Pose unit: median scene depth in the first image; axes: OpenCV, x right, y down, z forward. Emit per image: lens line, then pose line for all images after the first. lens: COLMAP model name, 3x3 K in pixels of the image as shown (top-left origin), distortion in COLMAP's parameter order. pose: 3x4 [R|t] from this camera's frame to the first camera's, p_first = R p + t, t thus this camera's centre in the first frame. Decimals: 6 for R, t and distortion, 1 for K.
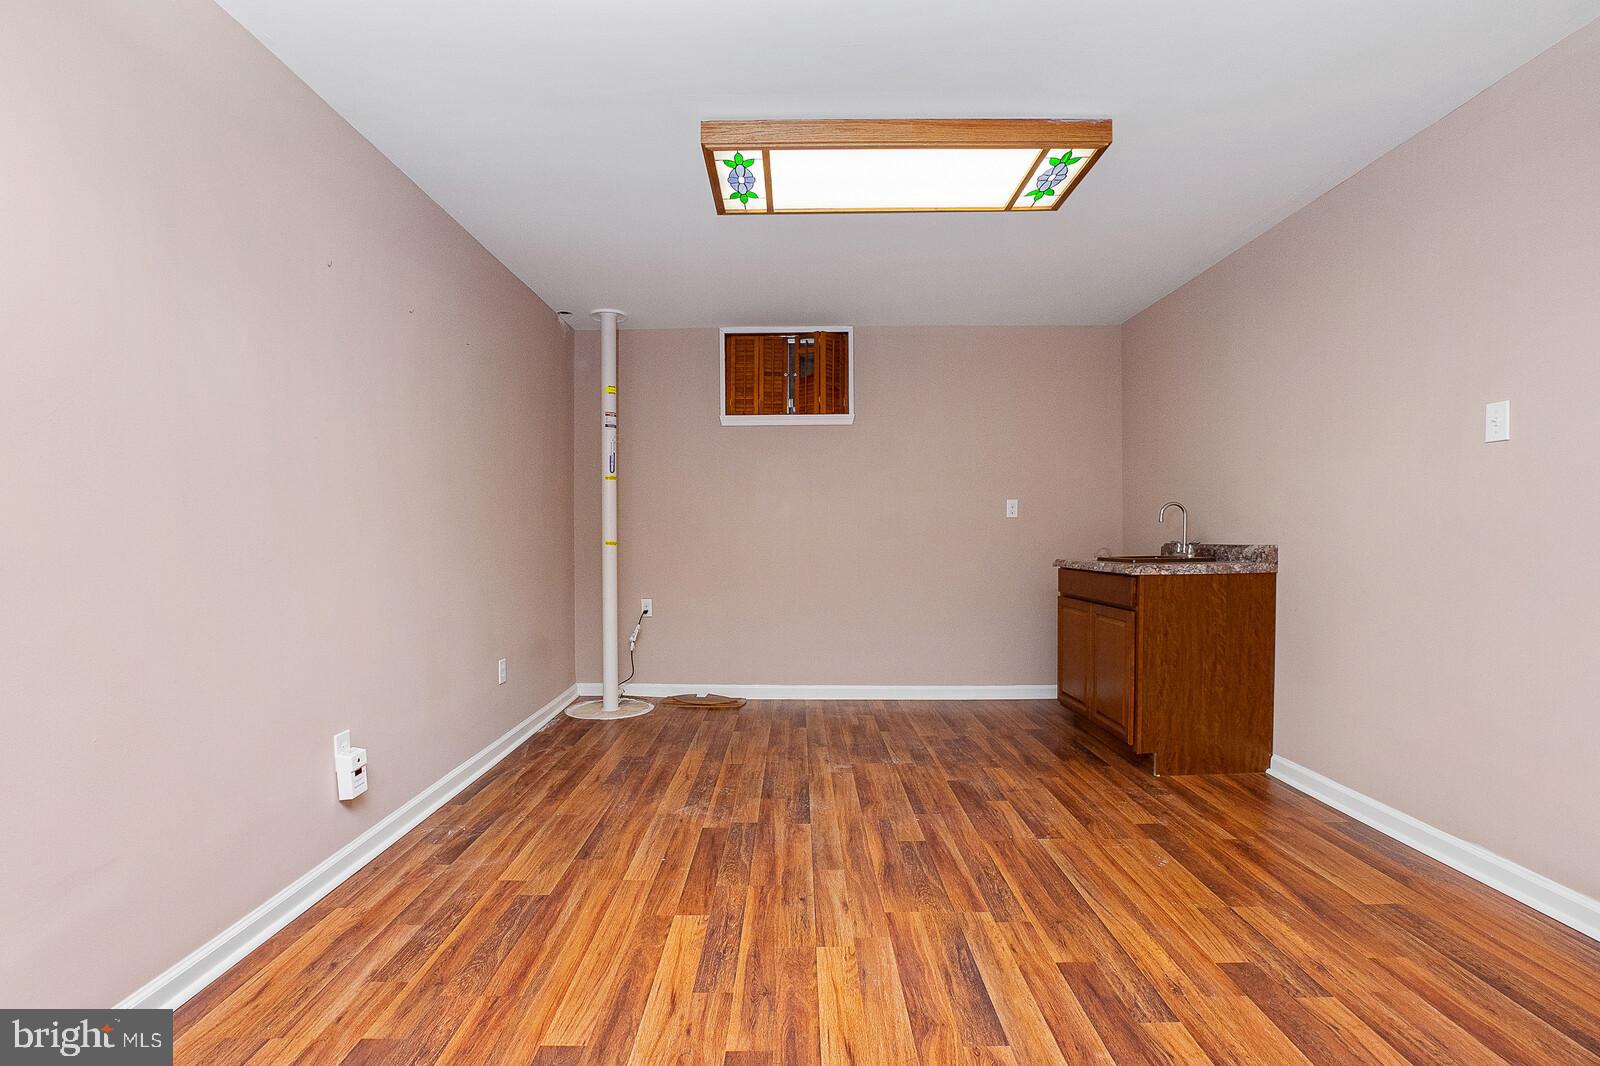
lens RADIAL K [[714.3, 0, 772.1], [0, 714.3, 547.5], [0, 0, 1]] dist [-0.000741, 0.000753]
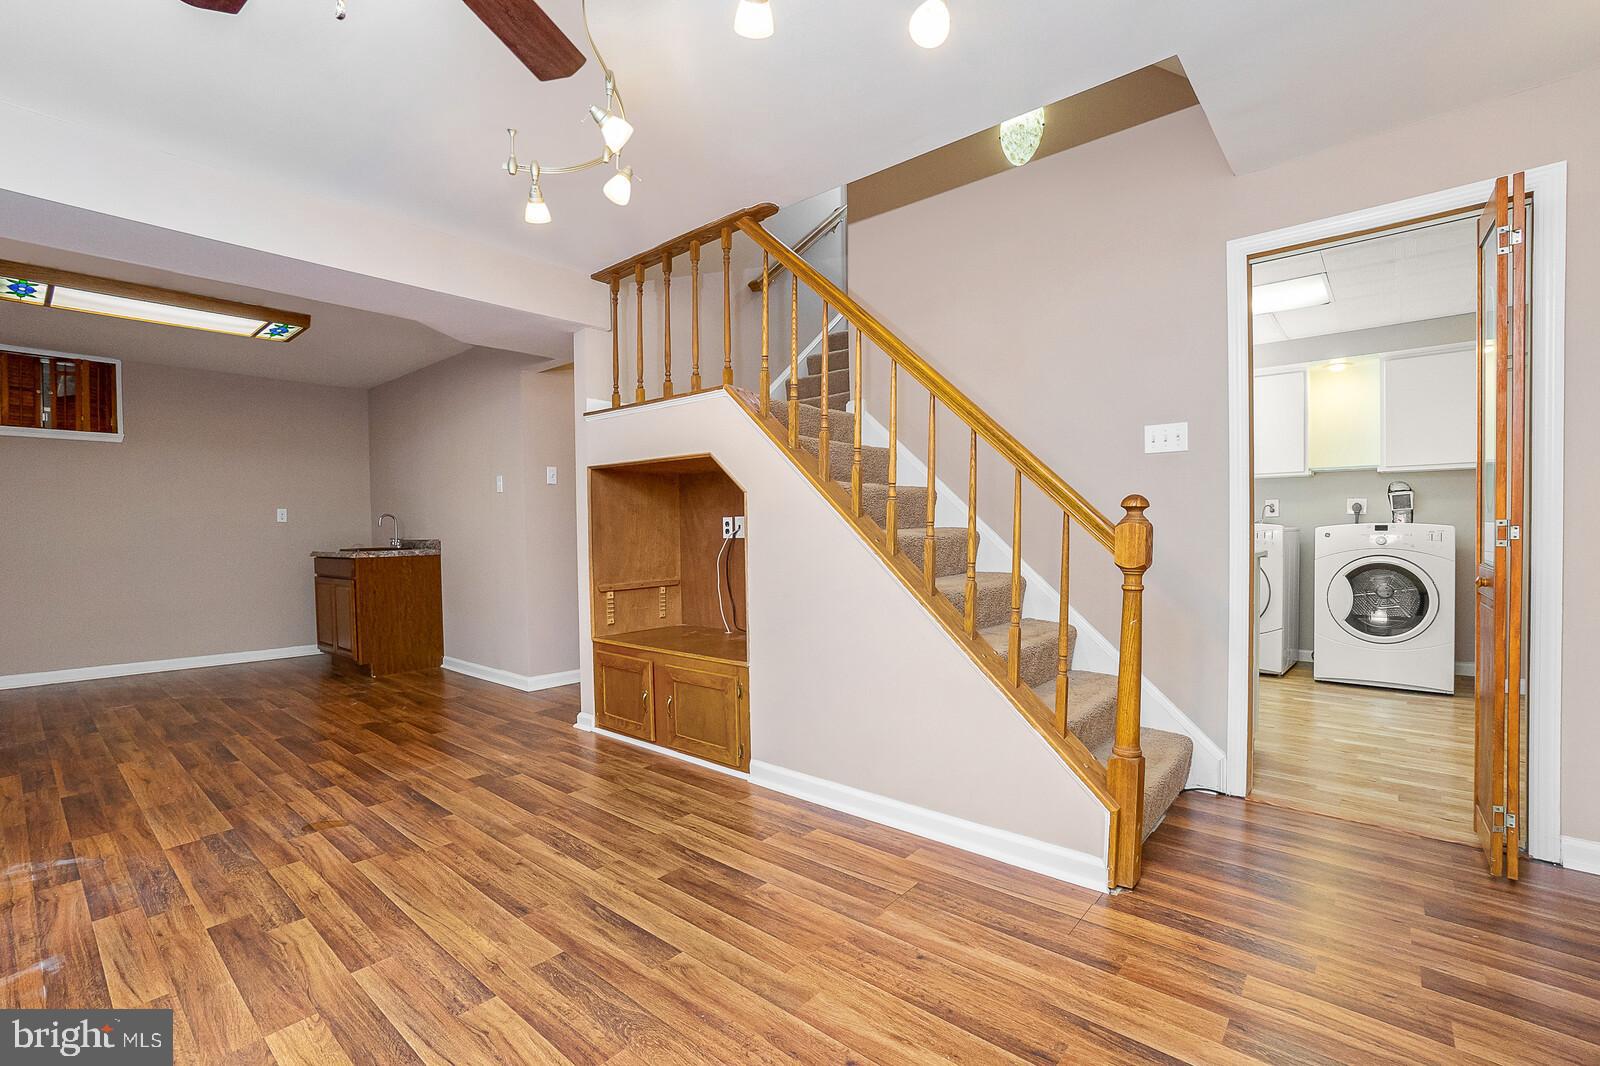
lens RADIAL K [[714.3, 0, 772.1], [0, 714.3, 547.5], [0, 0, 1]] dist [-0.000741, 0.000753]
pose [[0.648607, -0.022787, 0.760782, -0.128831], [0.020423, 0.999713, 0.012531, 0.011071], [-0.760849, 0.007410, 0.648887, -0.811139]]
